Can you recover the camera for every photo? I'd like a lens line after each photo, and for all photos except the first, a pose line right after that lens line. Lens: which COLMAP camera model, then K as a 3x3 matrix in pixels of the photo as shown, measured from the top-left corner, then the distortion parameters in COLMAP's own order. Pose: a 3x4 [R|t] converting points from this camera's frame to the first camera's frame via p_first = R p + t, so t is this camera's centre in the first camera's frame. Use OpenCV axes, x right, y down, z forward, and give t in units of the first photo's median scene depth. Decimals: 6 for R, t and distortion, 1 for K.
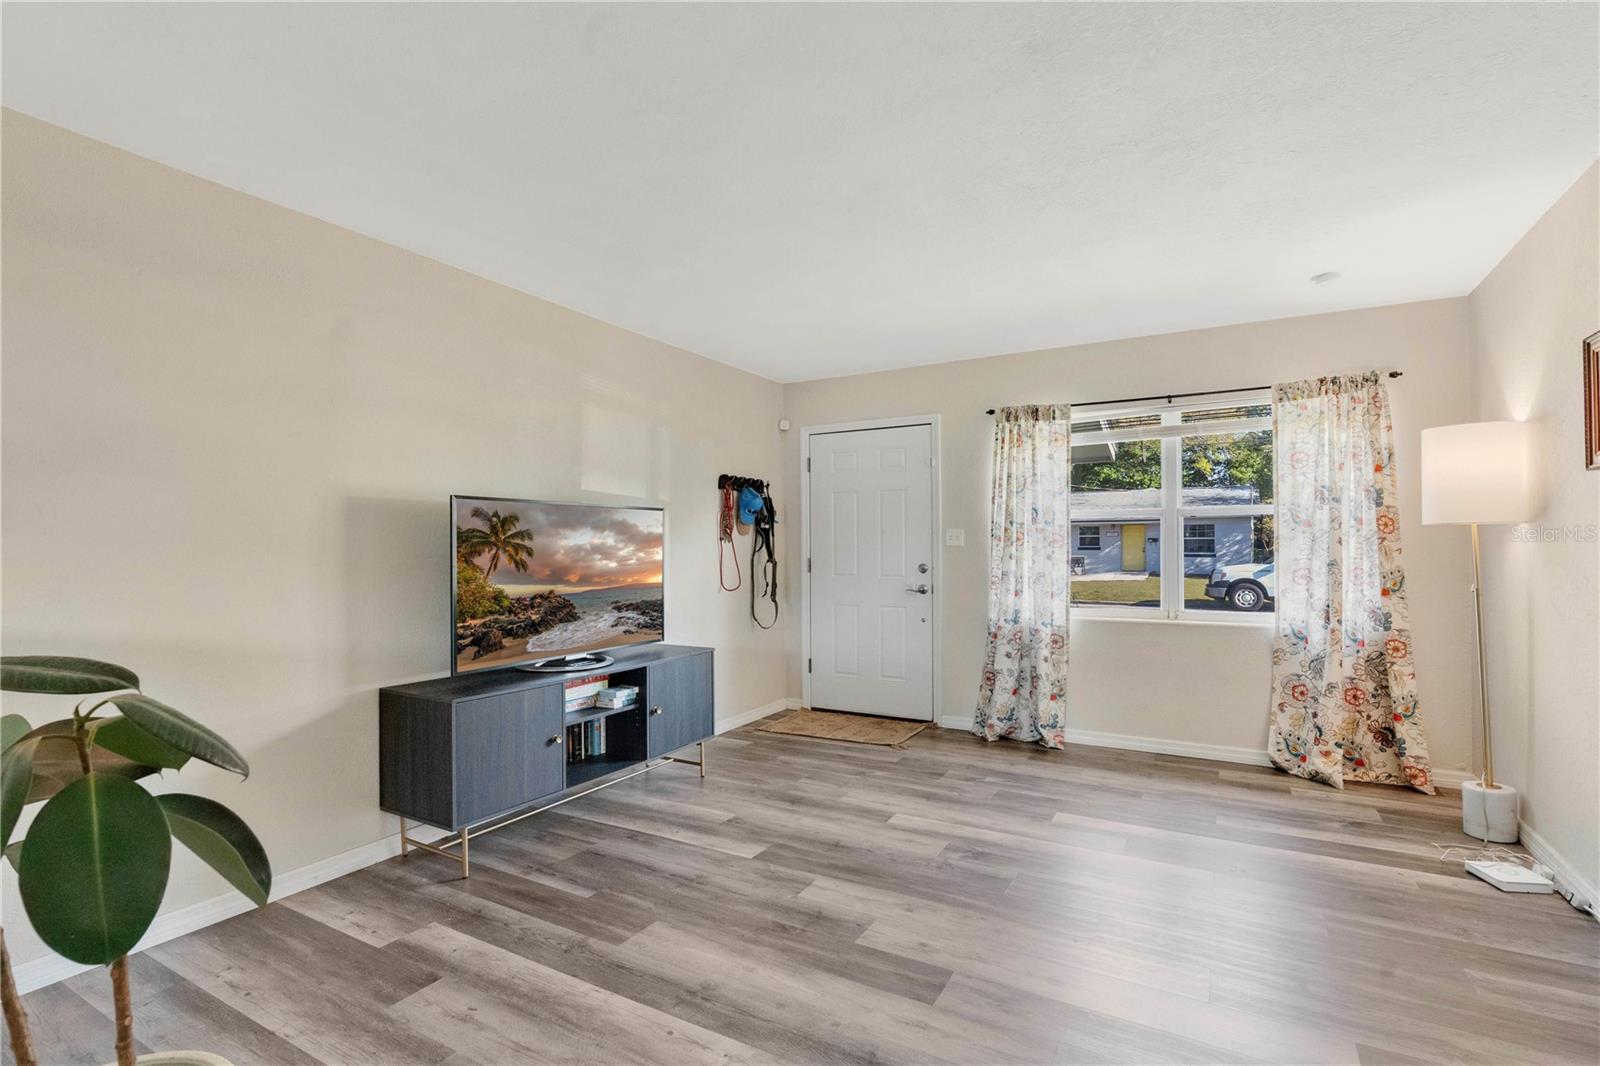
lens RADIAL K [[733.8, 0, 798.3], [0, 733.8, 542.5], [0, 0, 1]] dist [0.014925, 0.000099]
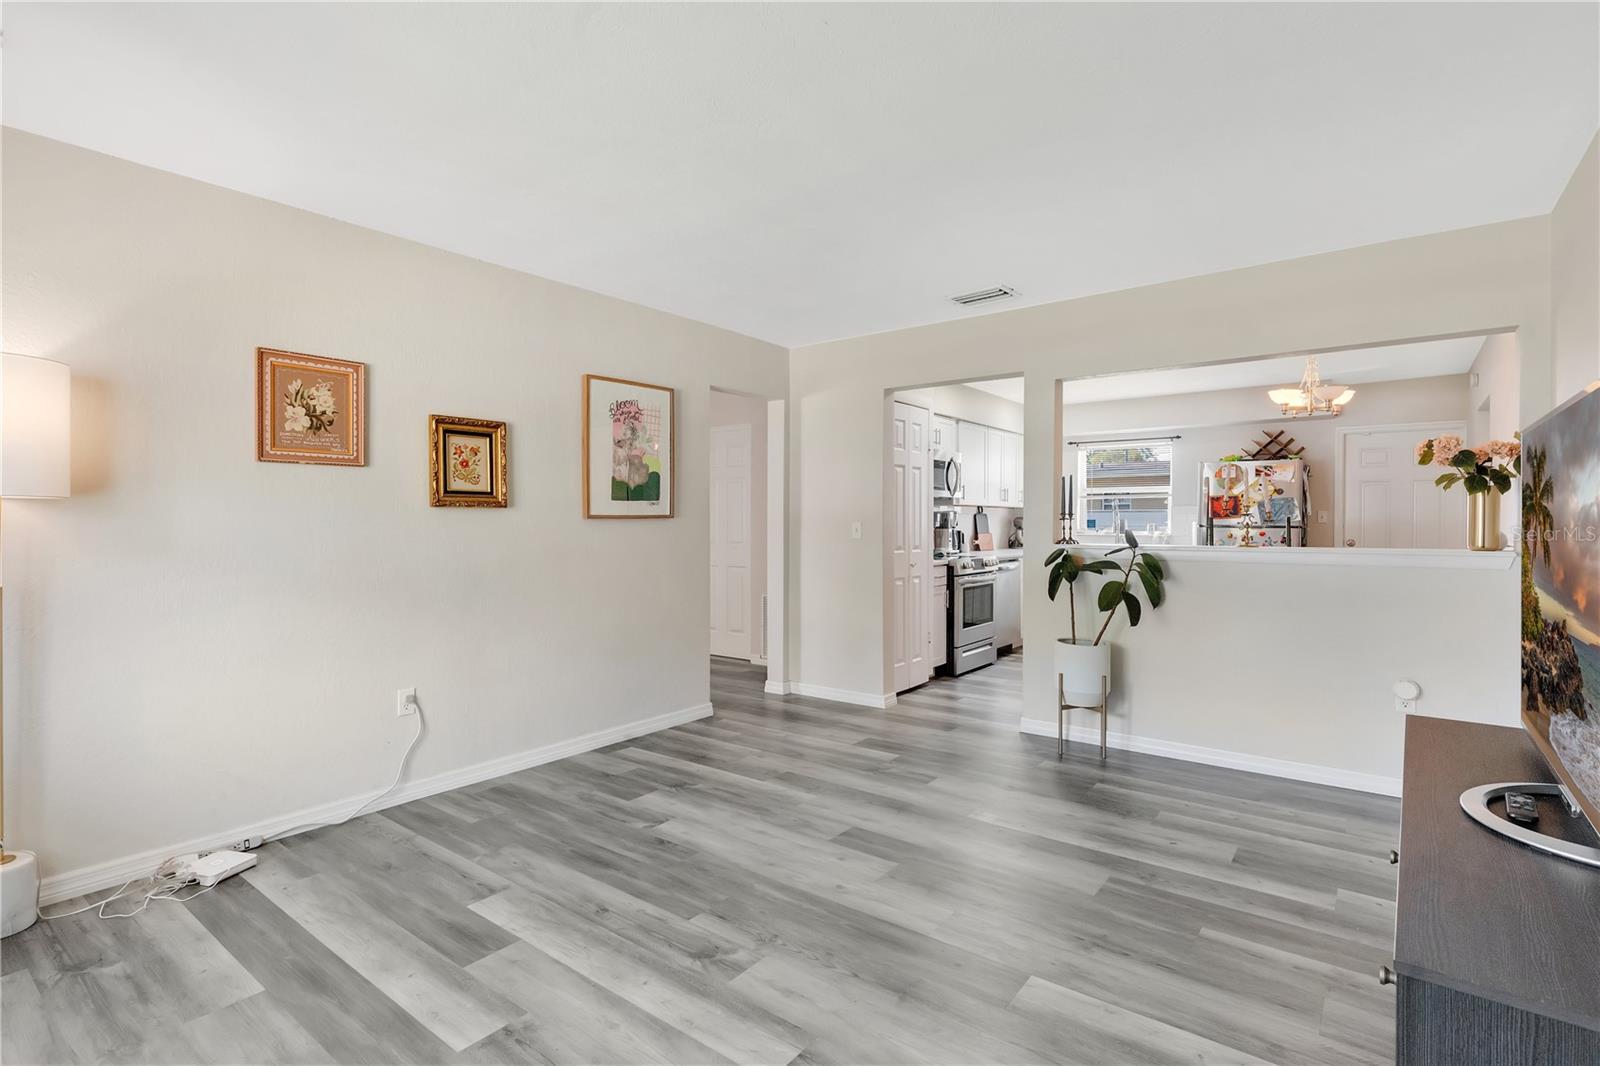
lens RADIAL K [[758.0, 0, 806.3], [0, 758.0, 526.5], [0, 0, 1]] dist [-0.000145, -0.000132]
pose [[-0.991931, 0.007134, 0.126581, 0.059407], [0.007782, 0.999959, 0.004626, 0.002798], [-0.126543, 0.005574, -0.991946, 1.972572]]
